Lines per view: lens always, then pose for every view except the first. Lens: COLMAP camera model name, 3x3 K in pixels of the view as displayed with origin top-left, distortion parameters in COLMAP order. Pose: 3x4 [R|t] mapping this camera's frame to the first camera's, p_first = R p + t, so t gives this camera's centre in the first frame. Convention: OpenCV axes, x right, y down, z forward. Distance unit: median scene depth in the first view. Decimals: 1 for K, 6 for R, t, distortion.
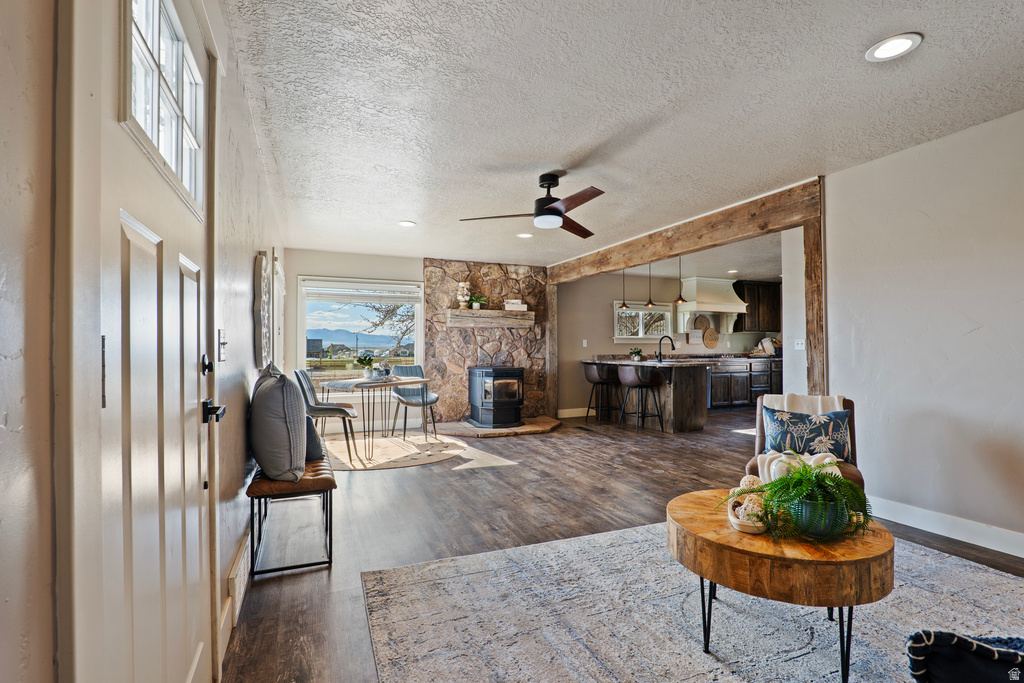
lens RADIAL K [[479.0, 0, 512.6], [0, 479.0, 336.8], [0, 0, 1]] dist [-0.026044, 0.005408]
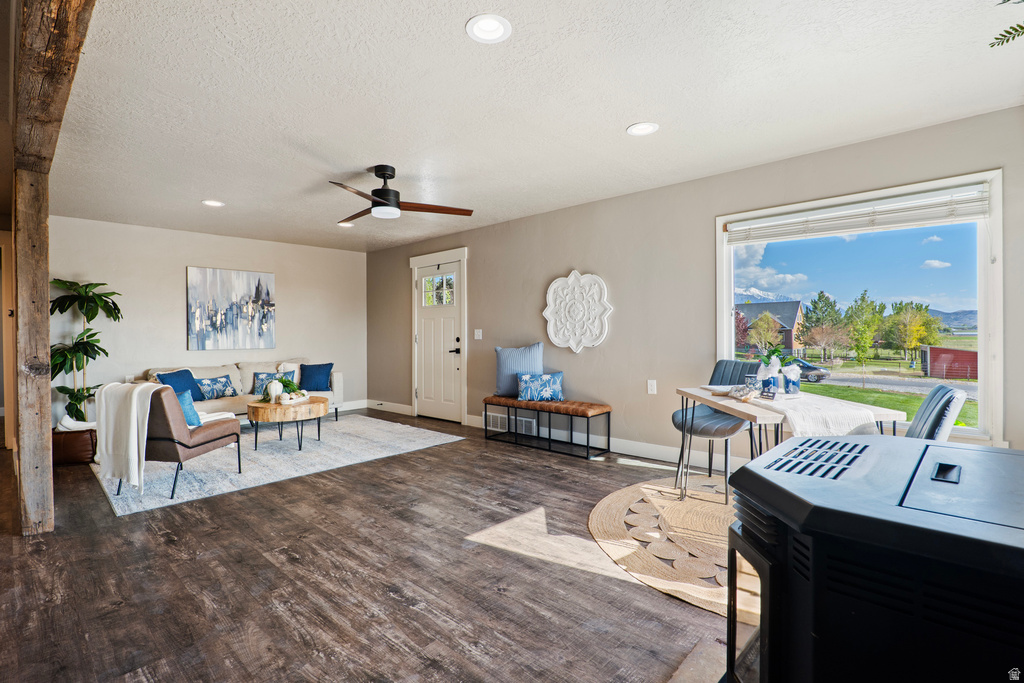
lens RADIAL K [[479.0, 0, 512.6], [0, 479.0, 336.8], [0, 0, 1]] dist [-0.026044, 0.005408]
pose [[-0.913458, 0.012750, -0.406733, 0.232609], [0.021500, 0.999625, -0.016951, 0.046044], [0.406365, -0.024228, -0.913390, 1.933462]]
